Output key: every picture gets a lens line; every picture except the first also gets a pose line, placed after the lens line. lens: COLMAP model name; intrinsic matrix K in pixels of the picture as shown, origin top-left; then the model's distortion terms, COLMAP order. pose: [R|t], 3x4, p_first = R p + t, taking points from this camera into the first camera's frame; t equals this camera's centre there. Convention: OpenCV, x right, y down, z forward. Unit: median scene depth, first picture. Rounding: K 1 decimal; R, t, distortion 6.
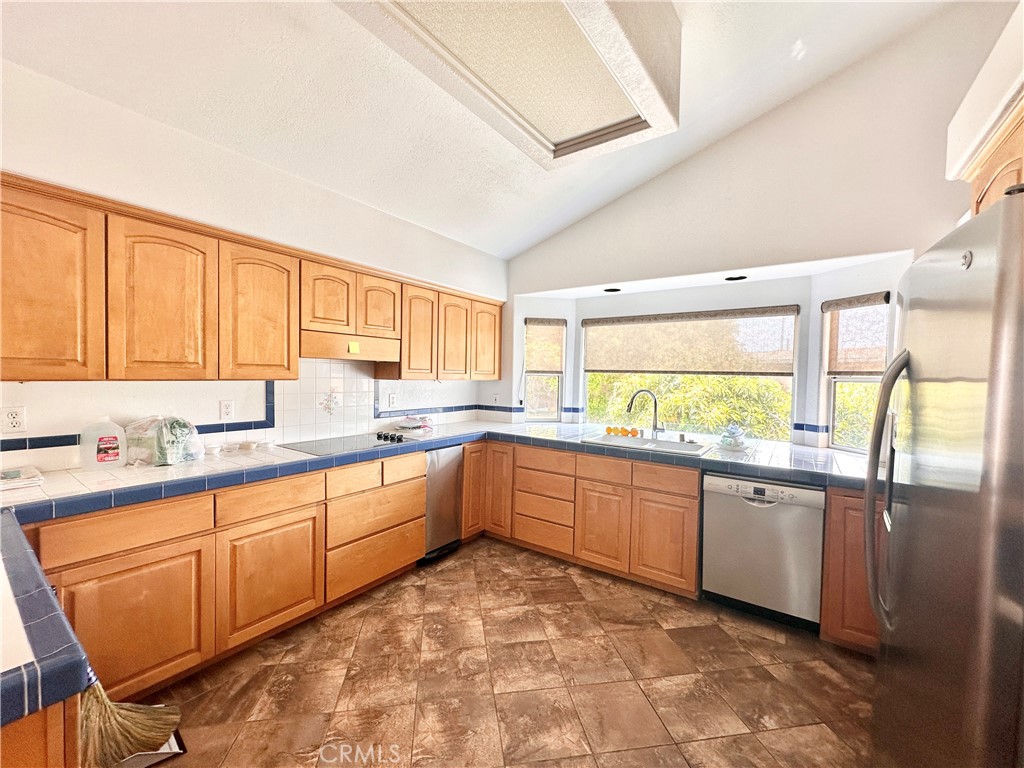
lens RADIAL K [[408.1, 0, 514.3], [0, 408.1, 385.4], [0, 0, 1]] dist [-0.001091, 0.000229]
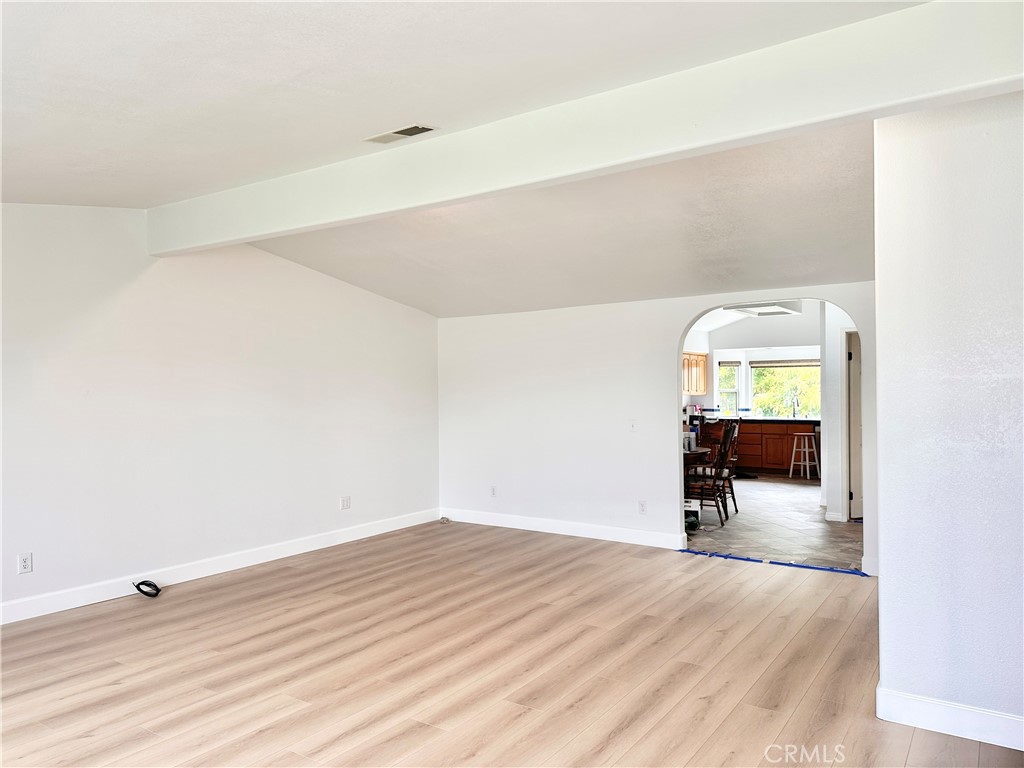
lens RADIAL K [[712.6, 0, 508.9], [0, 712.6, 373.8], [0, 0, 1]] dist [0.058919, -0.072202]
pose [[0.999511, -0.023624, 0.020490, -1.020774], [0.024677, 0.998301, -0.052791, 0.042517], [-0.019209, 0.053271, 0.998395, -2.308029]]
